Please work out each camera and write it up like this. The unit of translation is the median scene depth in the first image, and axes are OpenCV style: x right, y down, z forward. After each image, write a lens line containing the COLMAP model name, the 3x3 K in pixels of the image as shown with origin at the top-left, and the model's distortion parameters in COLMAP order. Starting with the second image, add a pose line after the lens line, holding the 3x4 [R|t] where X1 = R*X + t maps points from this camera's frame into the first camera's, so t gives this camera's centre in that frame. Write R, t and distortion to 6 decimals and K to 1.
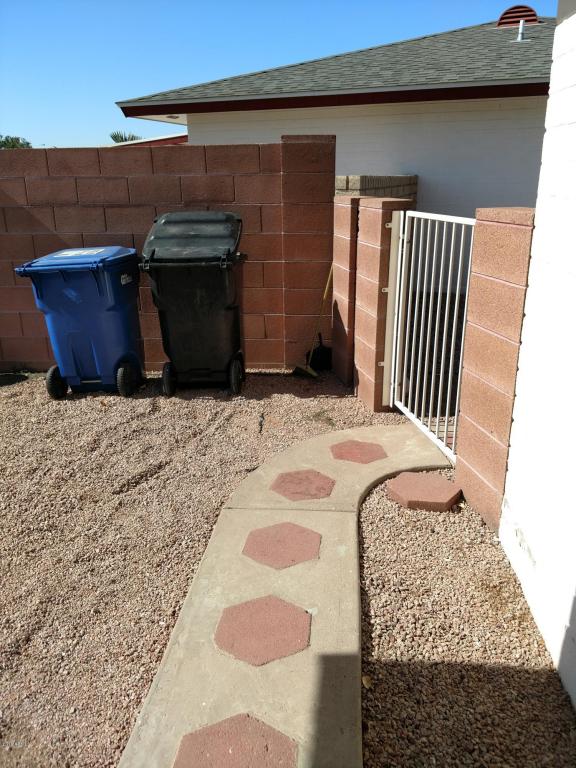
lens RADIAL K [[574.2, 0, 288.0], [0, 574.2, 384.0], [0, 0, 1]] dist [0.072391, -0.201699]
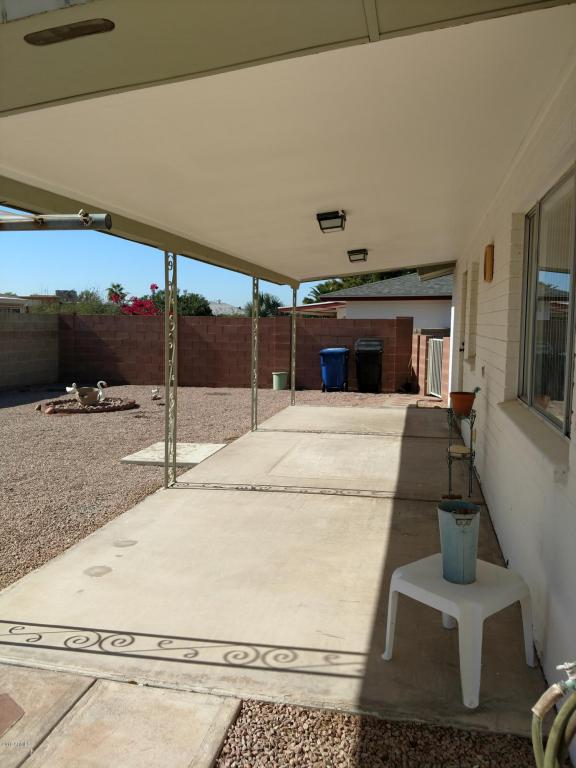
lens RADIAL K [[595.0, 0, 286.5], [0, 595.0, 376.6], [0, 0, 1]] dist [0.169947, -0.322199]
pose [[0.991348, 0.035256, -0.126436, -0.193363], [-0.065599, 0.967405, -0.244591, 0.792064], [0.113692, 0.250769, 0.961348, -2.316221]]
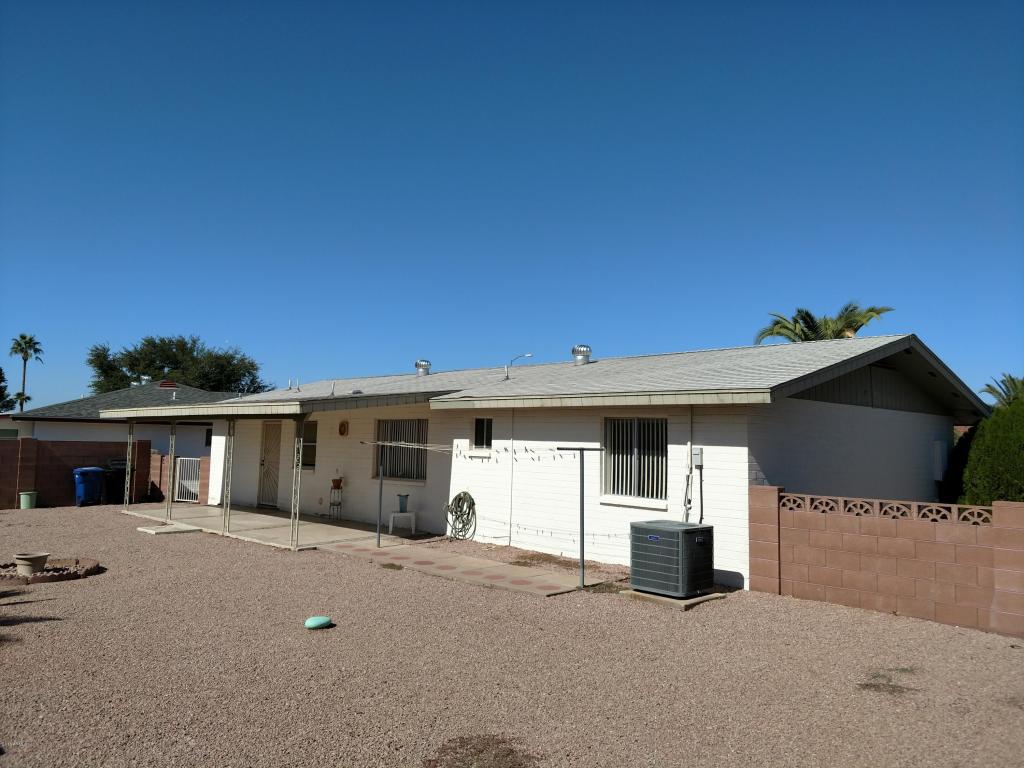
lens RADIAL K [[793.3, 0, 507.2], [0, 793.3, 371.1], [0, 0, 1]] dist [0.169947, -0.322199]
pose [[0.647213, 0.087512, 0.757269, -2.682641], [0.229048, 0.925162, -0.302674, 1.430914], [-0.727085, 0.369345, 0.578733, -4.335997]]
